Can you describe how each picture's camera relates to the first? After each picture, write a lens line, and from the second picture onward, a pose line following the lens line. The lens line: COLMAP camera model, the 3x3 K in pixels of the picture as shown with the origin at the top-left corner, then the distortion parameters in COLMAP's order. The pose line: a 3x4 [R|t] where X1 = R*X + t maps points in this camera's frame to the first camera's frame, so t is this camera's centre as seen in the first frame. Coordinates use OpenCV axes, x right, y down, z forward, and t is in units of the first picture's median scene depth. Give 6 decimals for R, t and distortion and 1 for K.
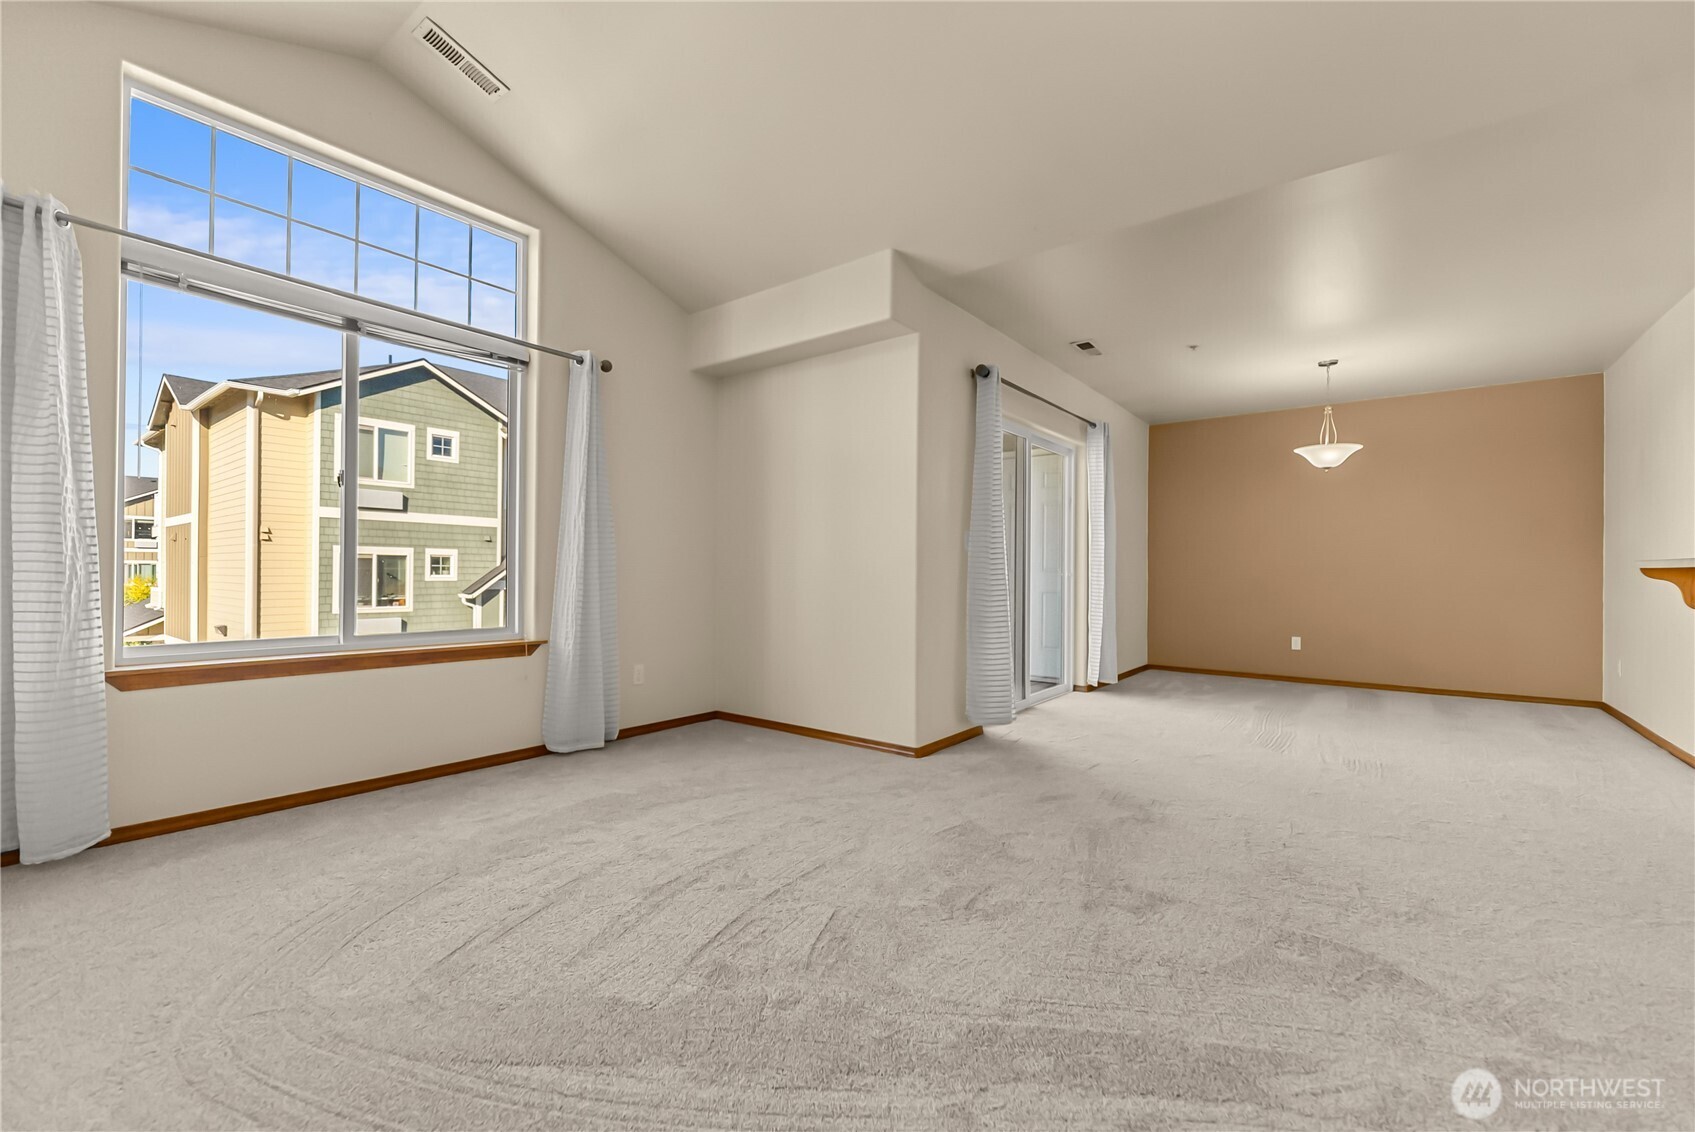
lens RADIAL K [[703.6, 0, 843.9], [0, 703.6, 572.3], [0, 0, 1]] dist [0.000271, 0.000051]
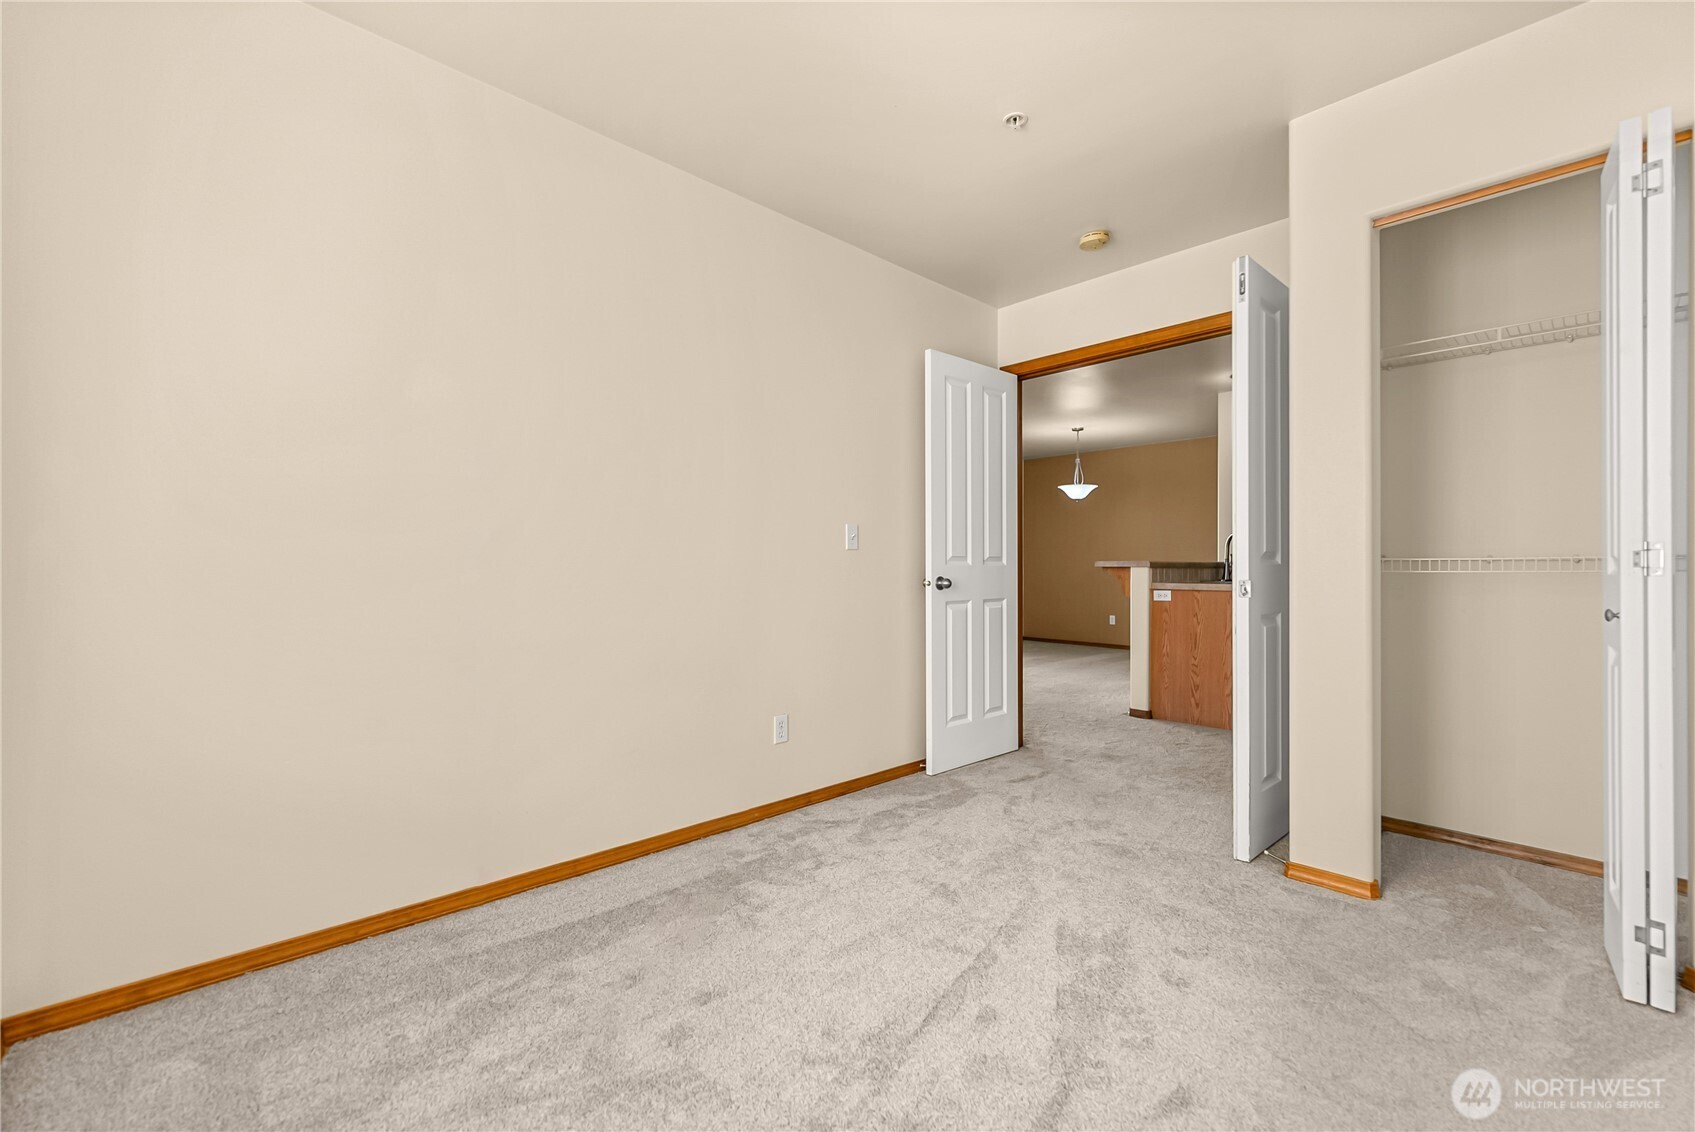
lens RADIAL K [[703.6, 0, 843.9], [0, 703.6, 572.3], [0, 0, 1]] dist [0.000271, 0.000051]
pose [[0.988264, -0.007342, -0.152581, 0.569703], [0.008445, 0.999943, 0.006585, -0.010285], [0.152524, -0.007796, 0.988269, -0.754845]]
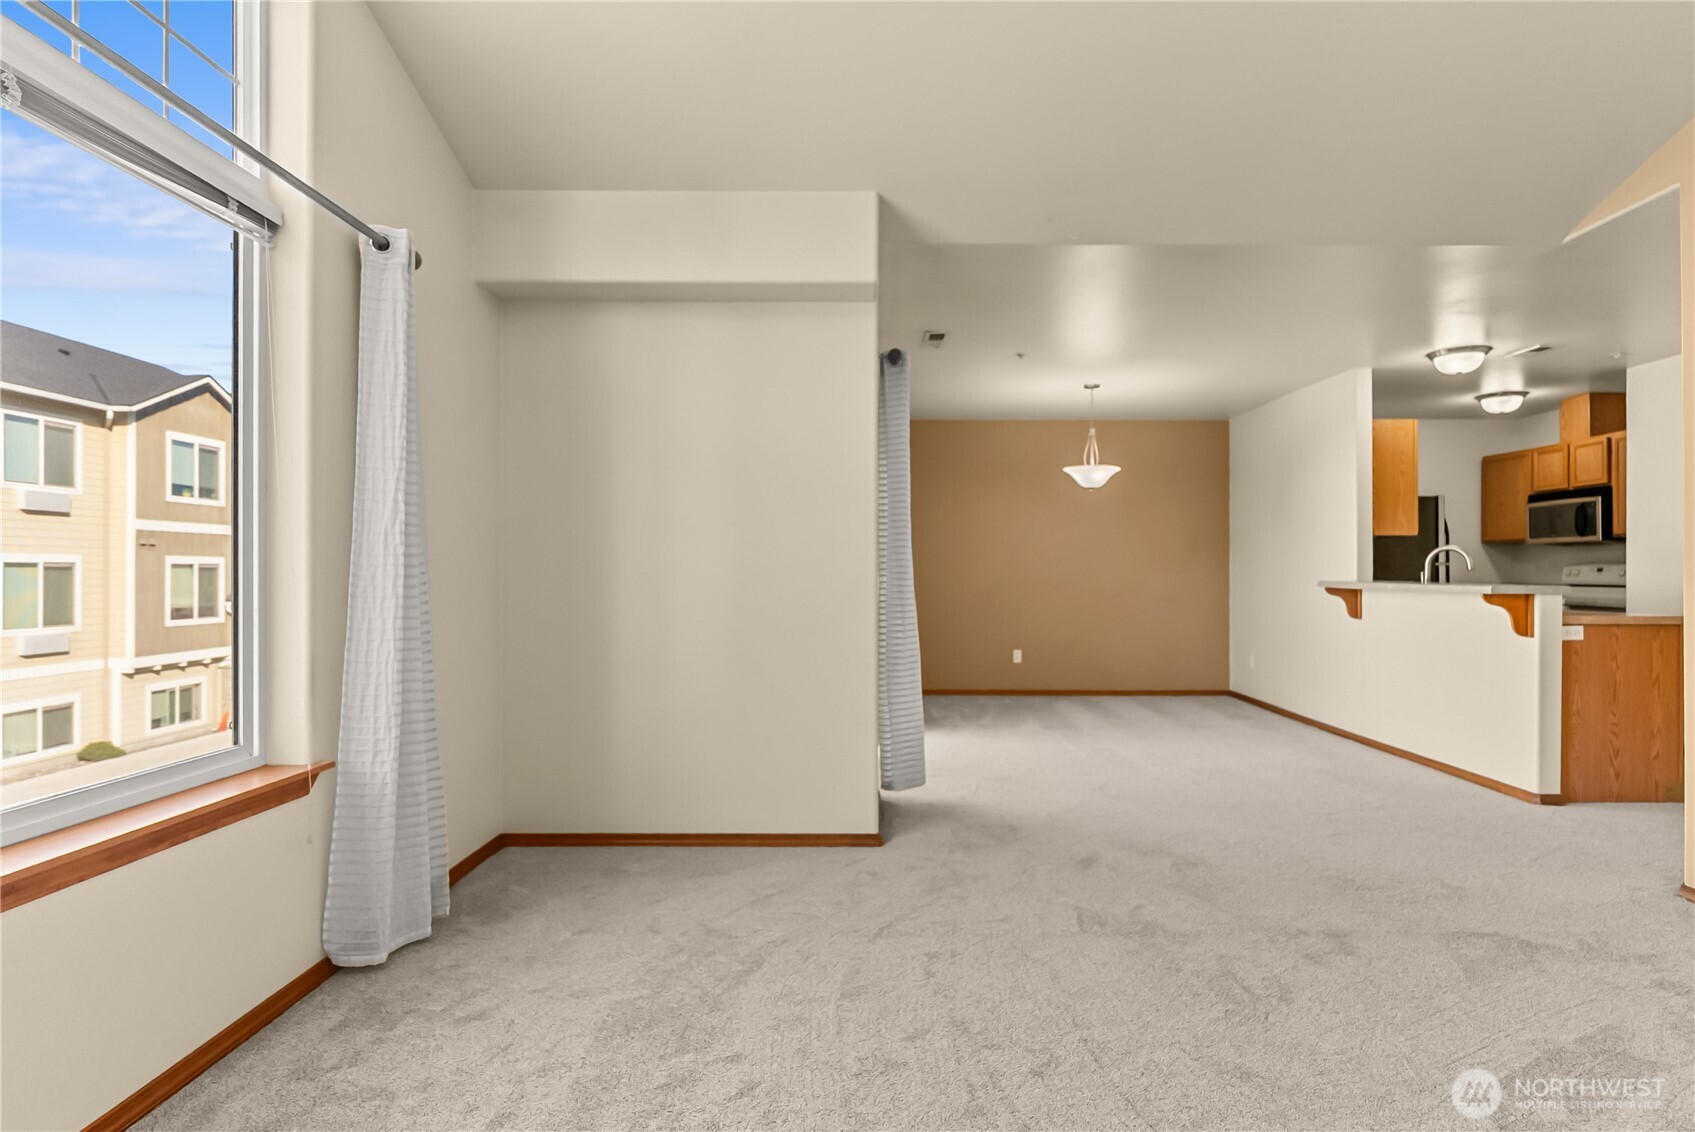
lens RADIAL K [[902.0, 0, 871.5], [0, 902.0, 565.5], [0, 0, 1]] dist [-0.003903, 0.000966]
pose [[0.787660, -0.003371, 0.616101, -0.516978], [0.003700, 0.999993, 0.000741, -0.048964], [-0.616099, 0.001696, 0.787667, 0.211894]]
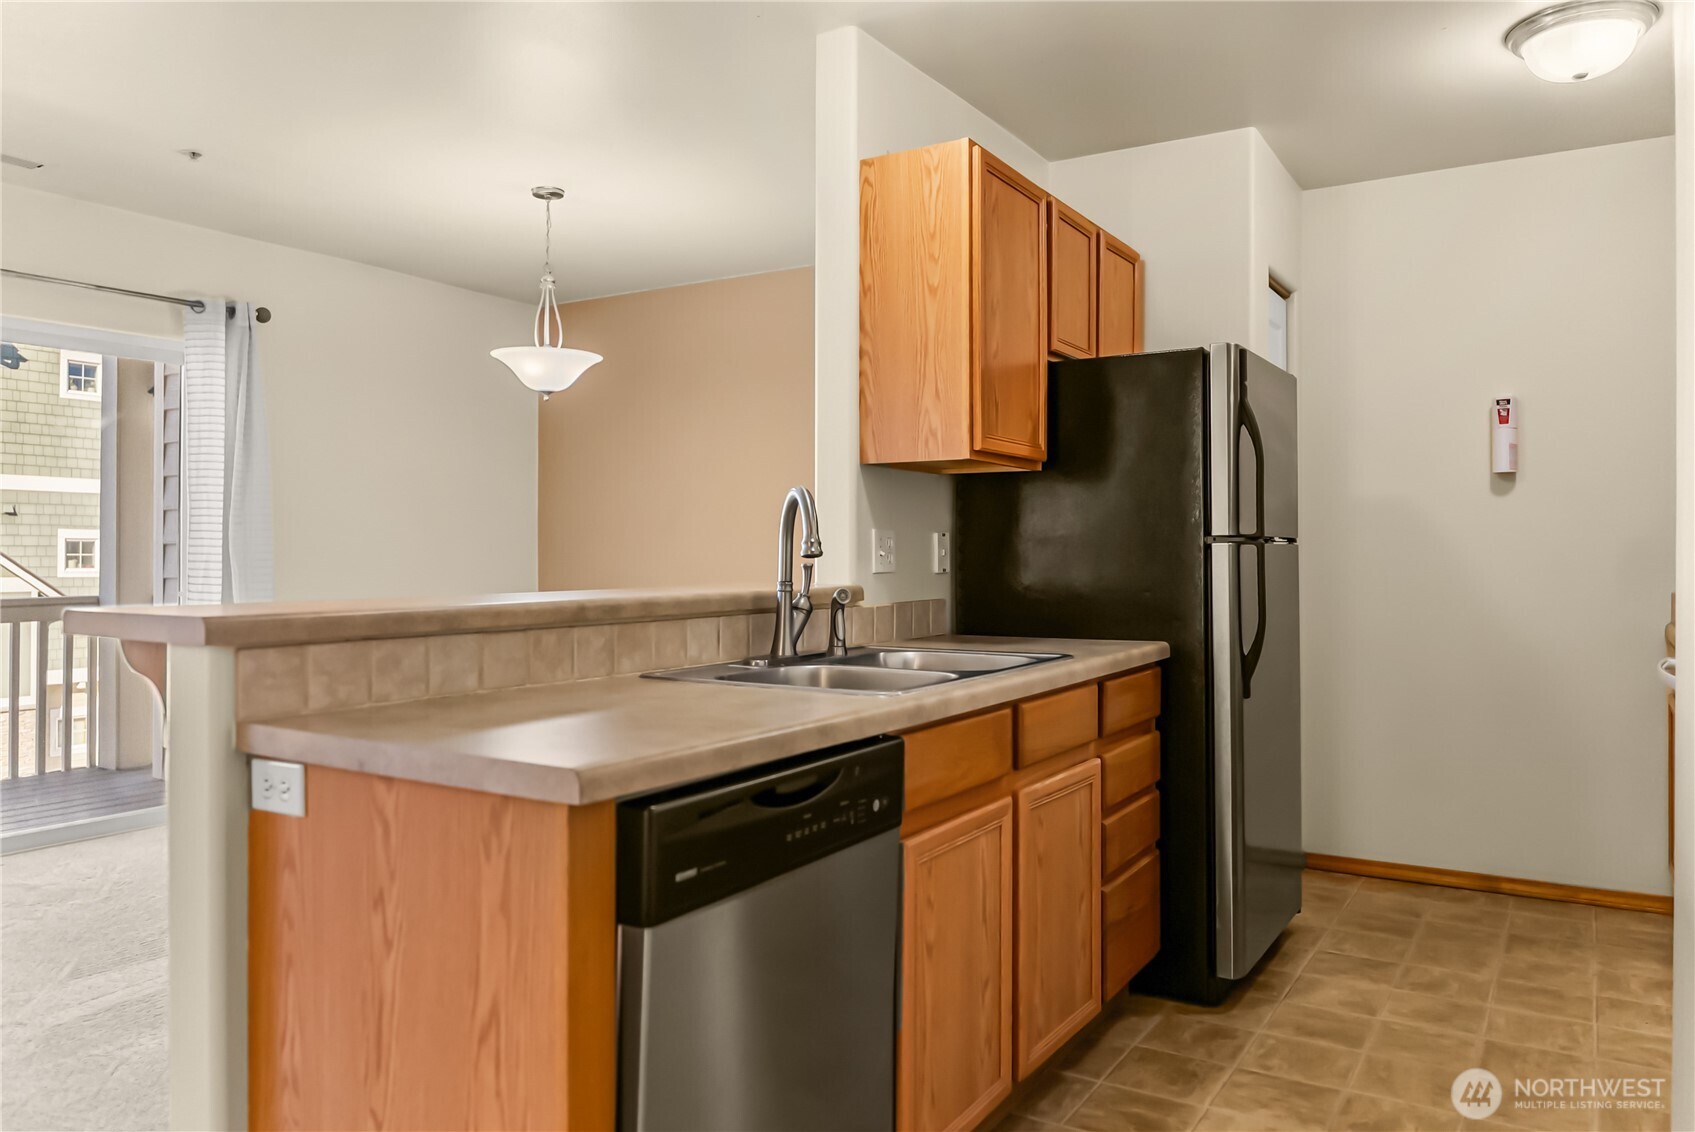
lens RADIAL K [[1191.1, 0, 843.0], [0, 1191.1, 547.1], [0, 0, 1]] dist [-0.011359, -0.001955]
pose [[0.994838, -0.004276, 0.101385, 1.100907], [0.004518, 0.999987, -0.002157, -0.040460], [-0.101375, 0.002604, 0.994845, 0.129318]]
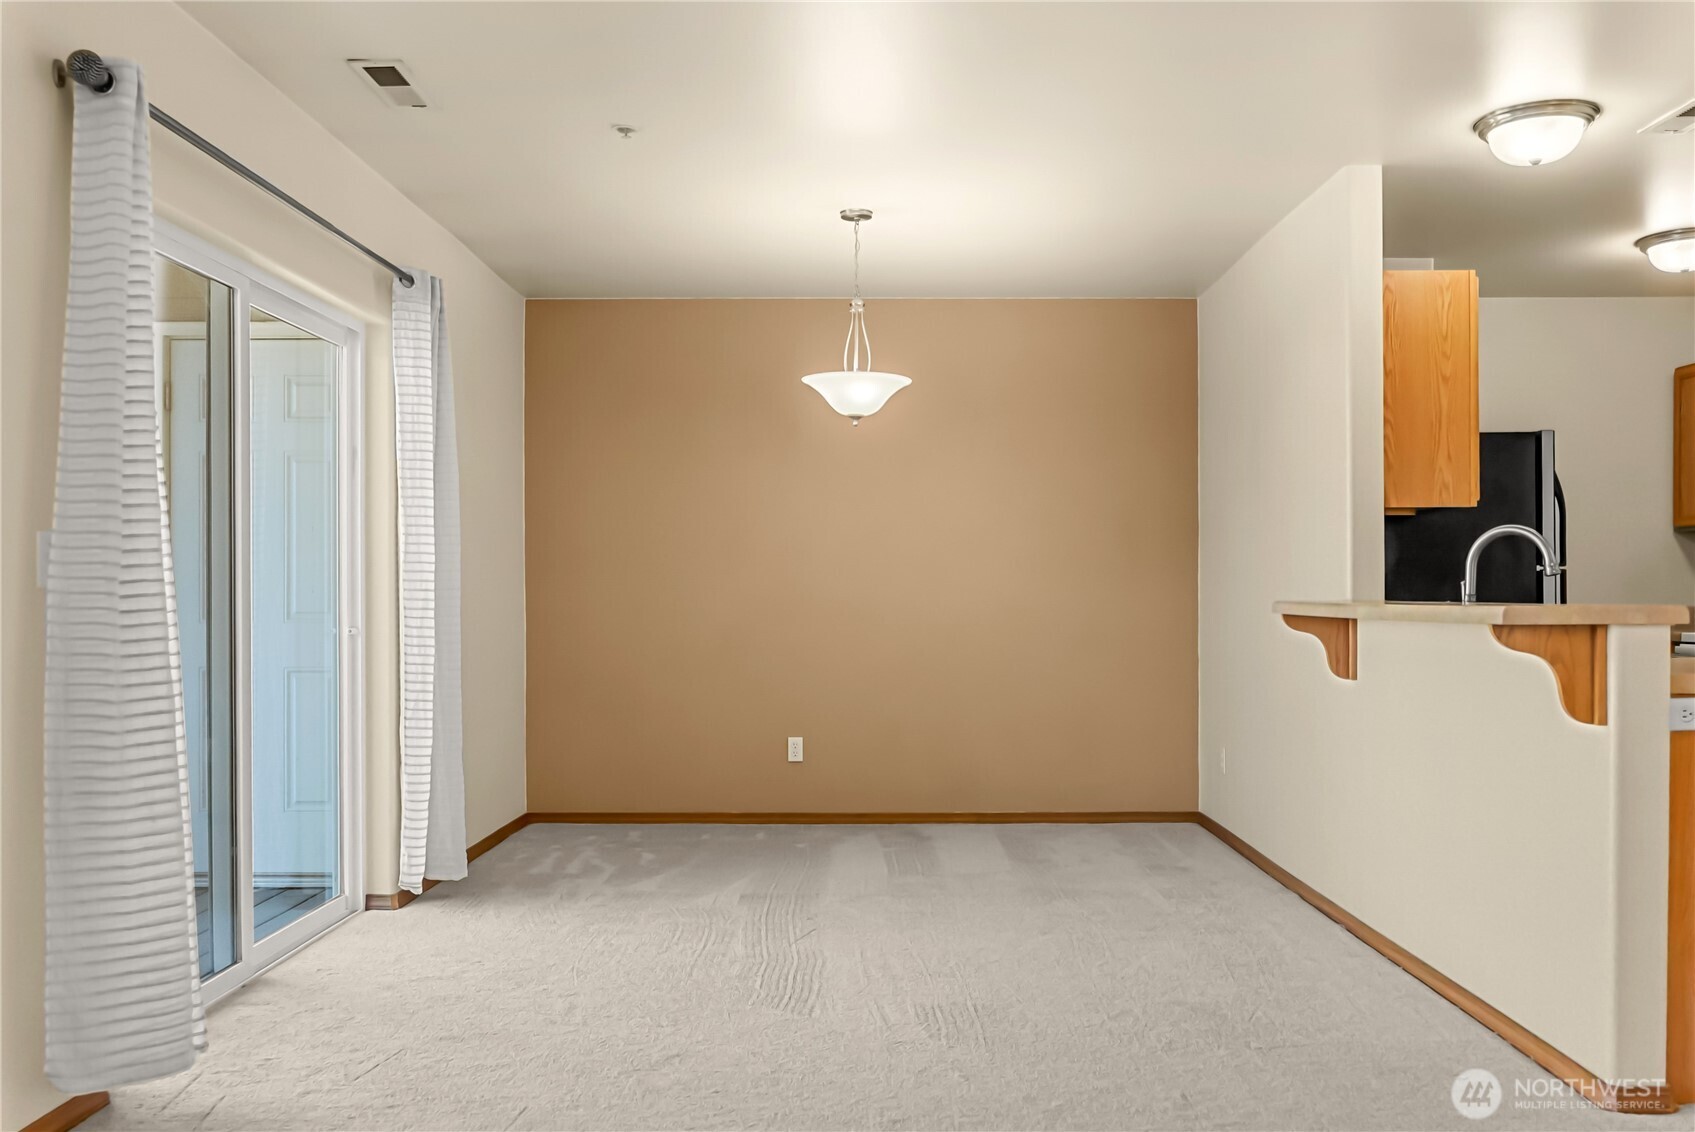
lens RADIAL K [[1404.8, 0, 878.9], [0, 1404.8, 600.6], [0, 0, 1]] dist [-0.011150, -0.002248]
pose [[0.787633, -0.011076, 0.616045, 0.083540], [0.006942, 0.999934, 0.009103, -0.030756], [-0.616106, -0.002893, 0.787658, 0.237064]]
